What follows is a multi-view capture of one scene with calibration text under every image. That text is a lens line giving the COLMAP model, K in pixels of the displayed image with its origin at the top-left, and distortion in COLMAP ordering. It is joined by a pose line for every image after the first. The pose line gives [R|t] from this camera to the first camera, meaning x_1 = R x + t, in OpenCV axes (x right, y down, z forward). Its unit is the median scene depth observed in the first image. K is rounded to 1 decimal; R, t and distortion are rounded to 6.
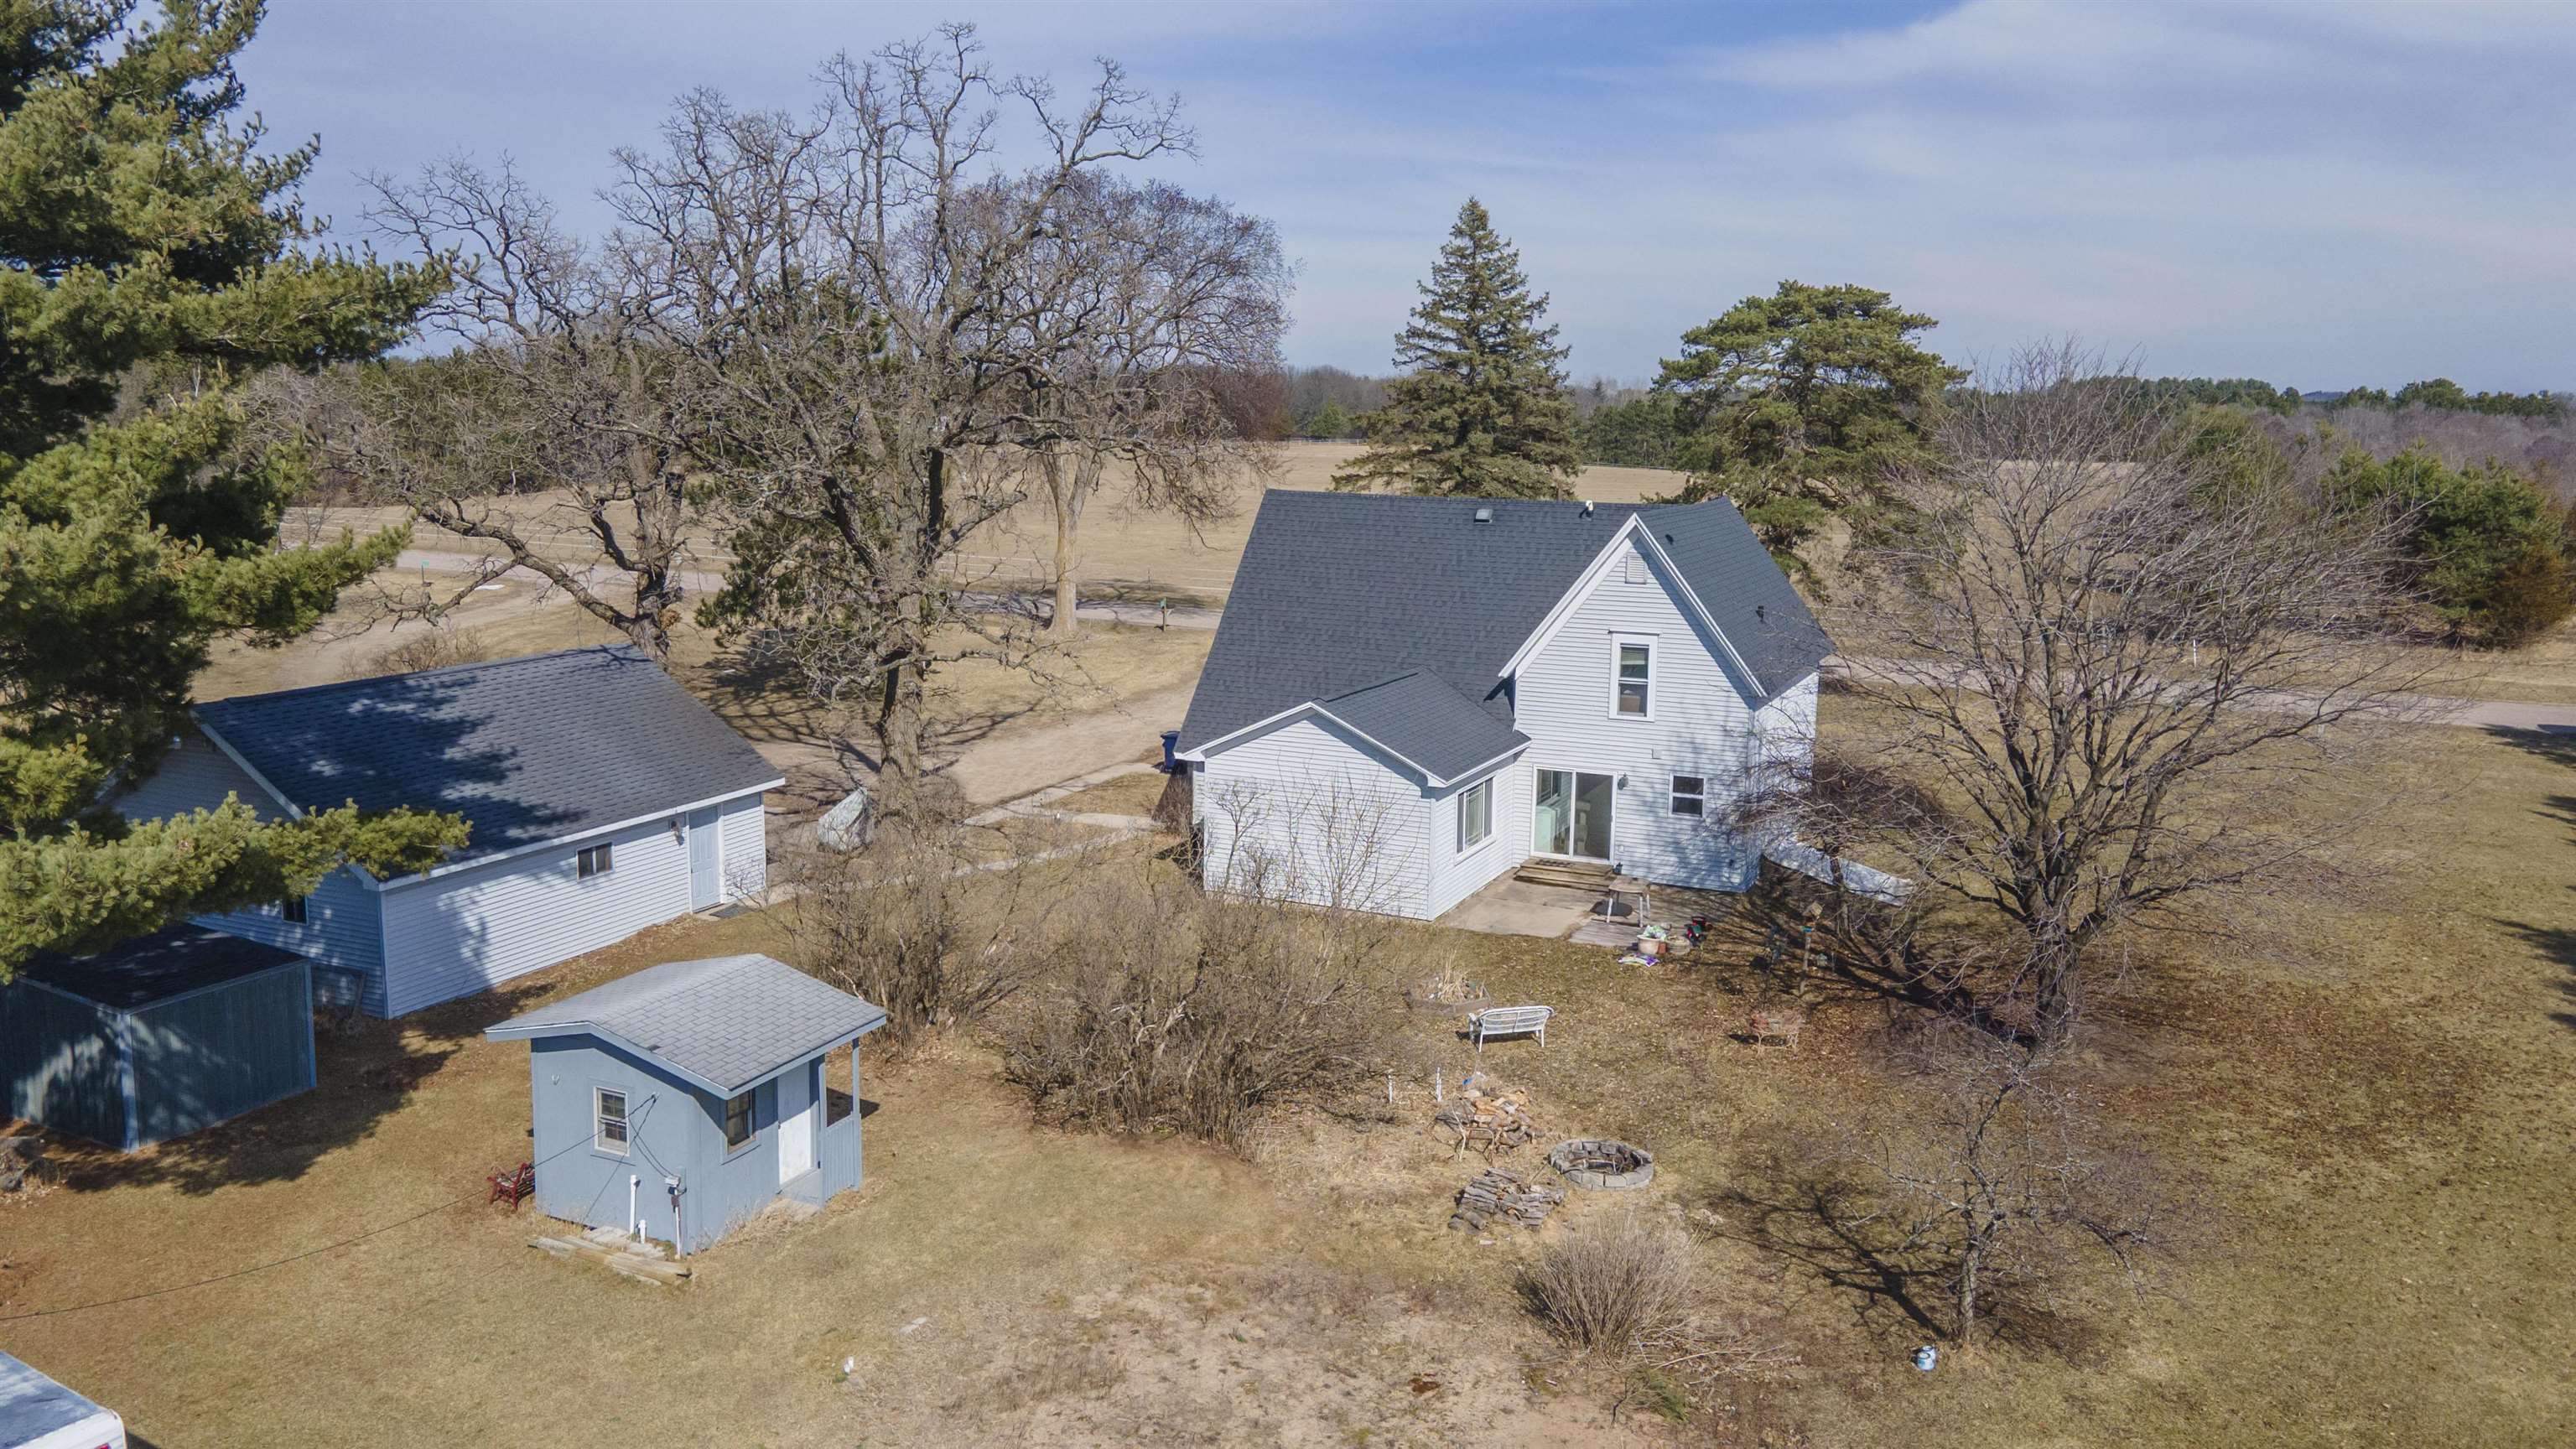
lens RADIAL K [[1872.2, 0, 1290.2], [0, 1872.2, 707.3], [0, 0, 1]] dist [0.043556, -0.000636]
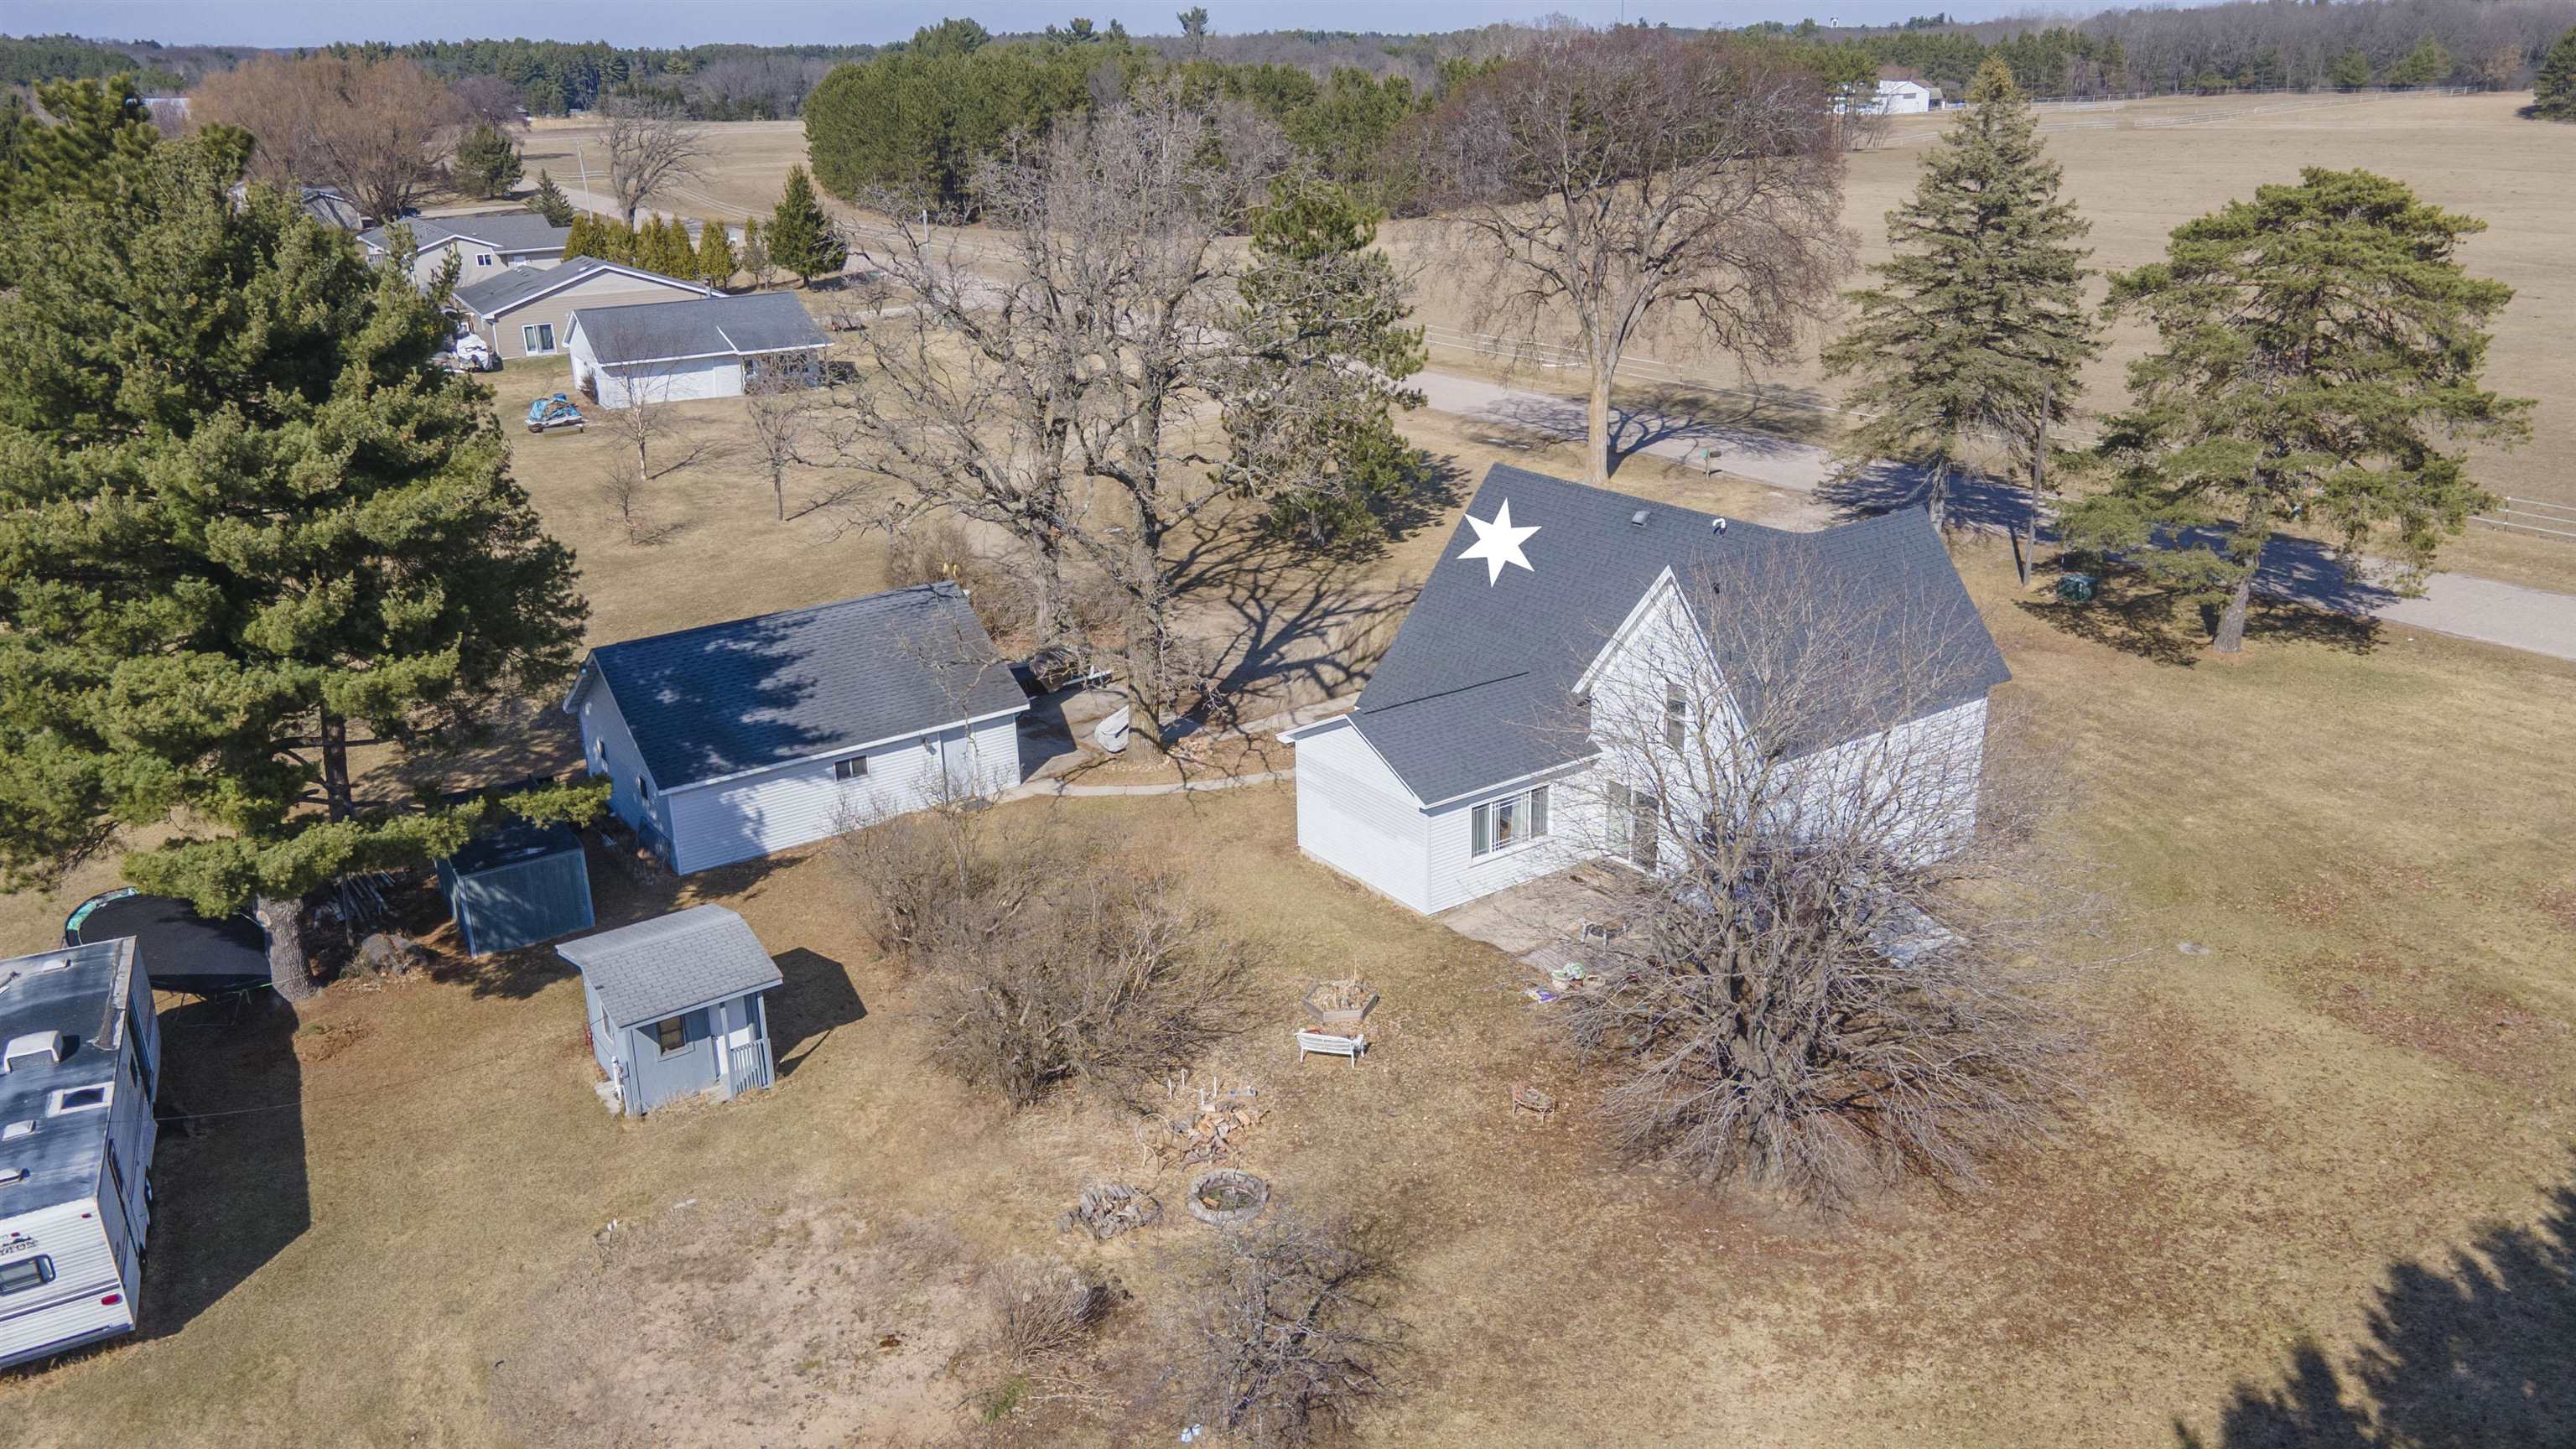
lens RADIAL K [[1872.2, 0, 1290.2], [0, 1872.2, 707.3], [0, 0, 1]] dist [0.043556, -0.000636]
pose [[0.863635, 0.129494, -0.487202, 0.574341], [-0.040177, 0.981052, 0.189535, -0.237173], [0.502514, -0.144115, 0.852473, -0.004228]]
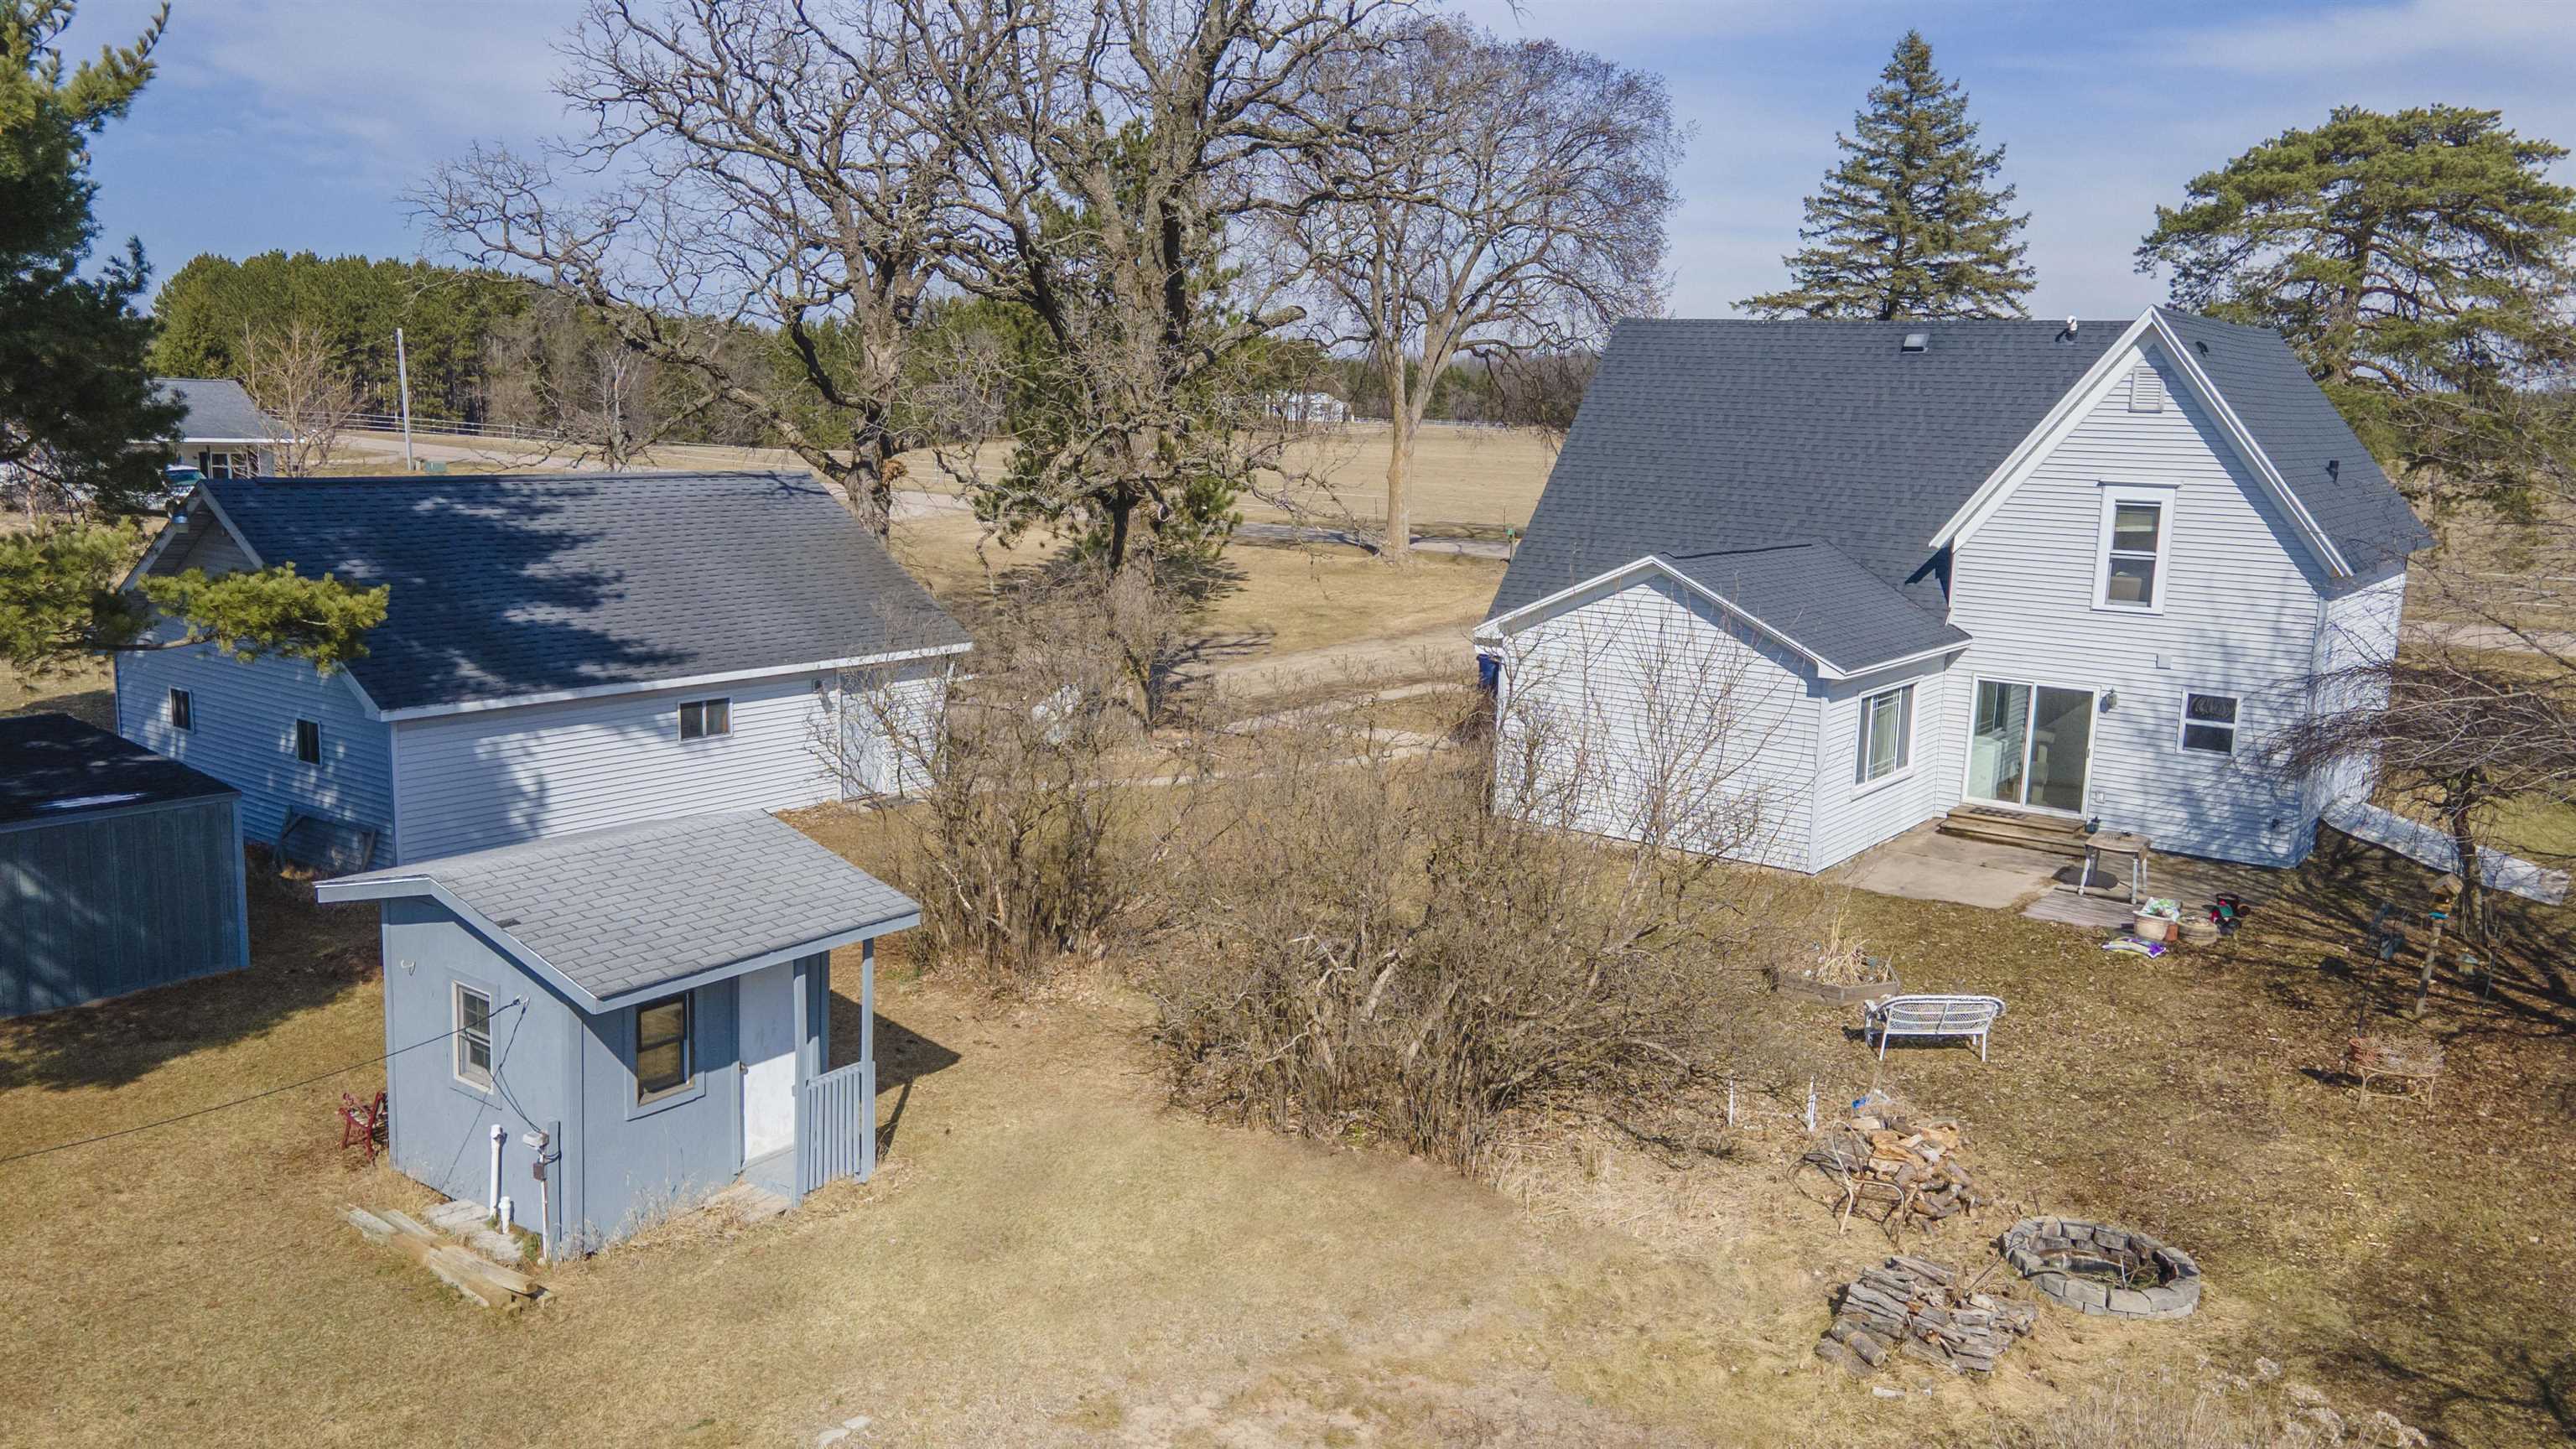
lens RADIAL K [[1880.3, 0, 1290.1], [0, 1880.3, 711.3], [0, 0, 1]] dist [0.000915, 0.071478]
pose [[0.978334, 0.048426, -0.201289, 0.024177], [-0.047950, 0.998823, 0.007242, 0.061497], [0.201402, 0.002567, 0.979505, 0.290016]]
